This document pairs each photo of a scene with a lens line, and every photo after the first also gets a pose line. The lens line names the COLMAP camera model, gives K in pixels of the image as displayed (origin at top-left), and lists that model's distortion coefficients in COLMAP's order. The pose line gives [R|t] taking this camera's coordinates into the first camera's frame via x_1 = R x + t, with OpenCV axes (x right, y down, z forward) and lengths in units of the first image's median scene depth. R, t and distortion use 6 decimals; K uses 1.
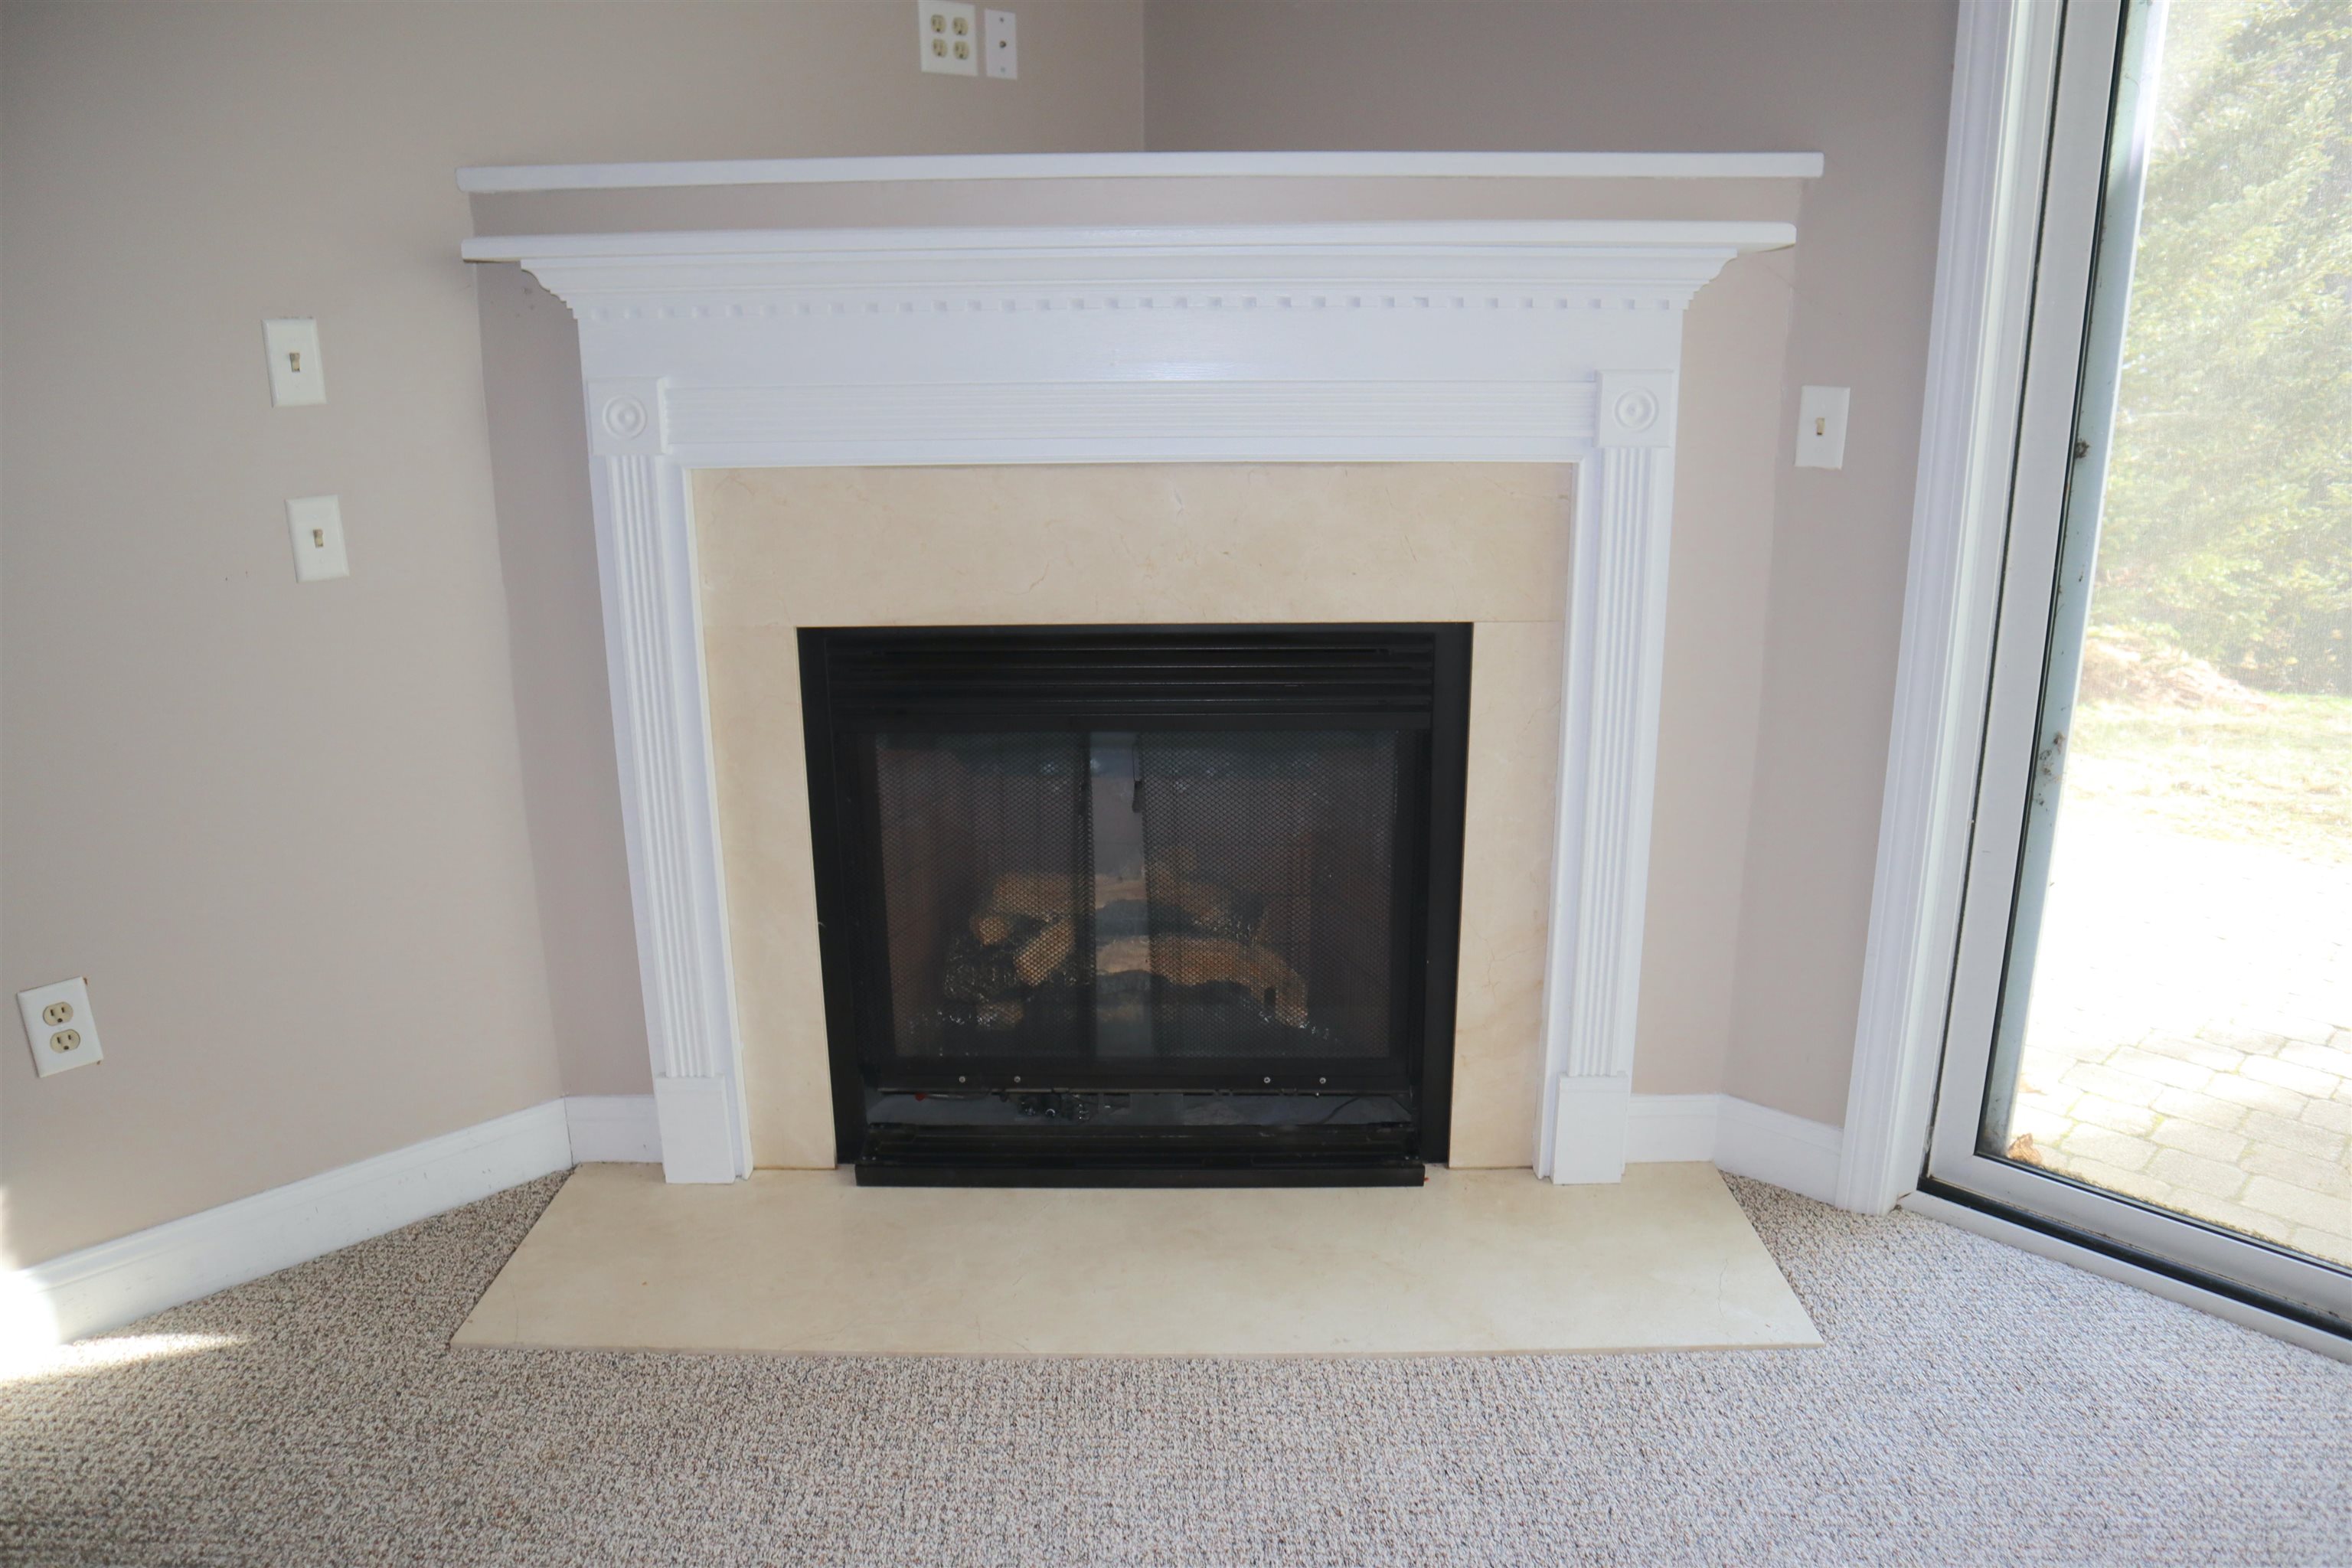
lens RADIAL K [[1627.6, 0, 1163.9], [0, 1627.6, 768.8], [0, 0, 1]] dist [-0.074191, 0.028125]
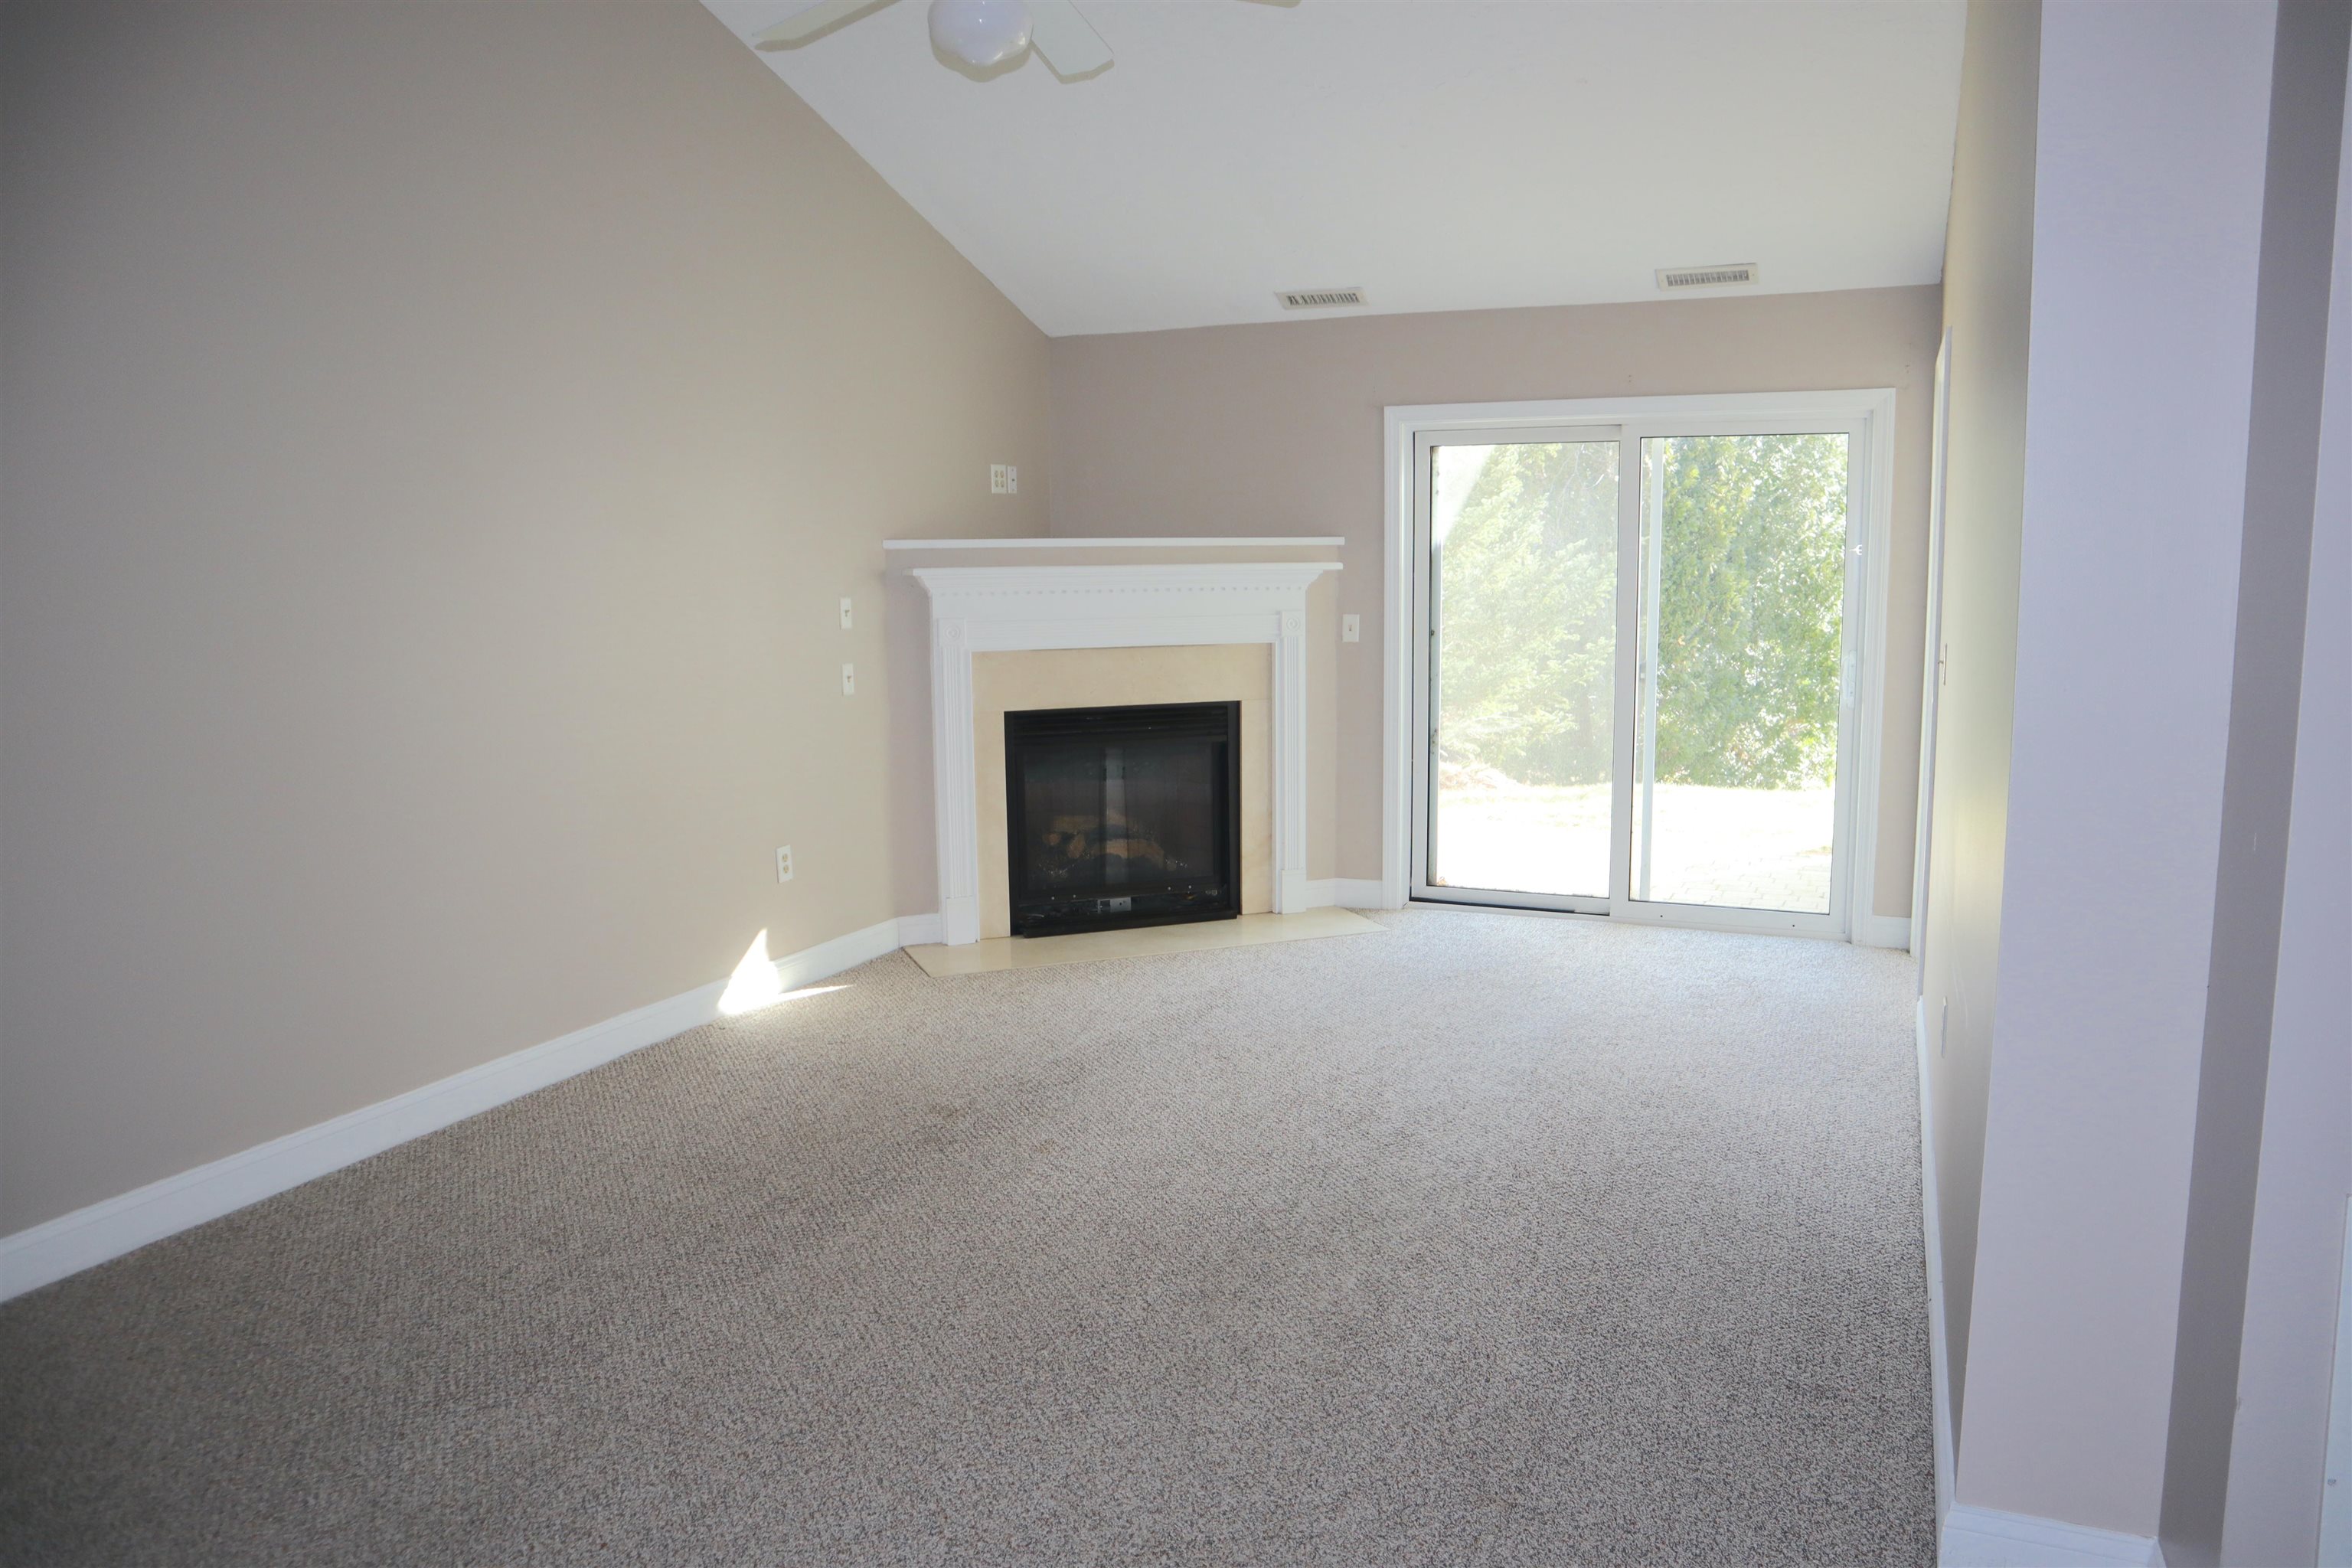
lens RADIAL K [[1627.6, 0, 1166.7], [0, 1627.6, 786.6], [0, 0, 1]] dist [-0.074191, 0.028125]
pose [[0.930502, -0.053054, 0.362425, -0.900187], [0.099350, 0.988919, -0.110311, 0.332386], [-0.352556, 0.138651, 0.925462, -1.436905]]
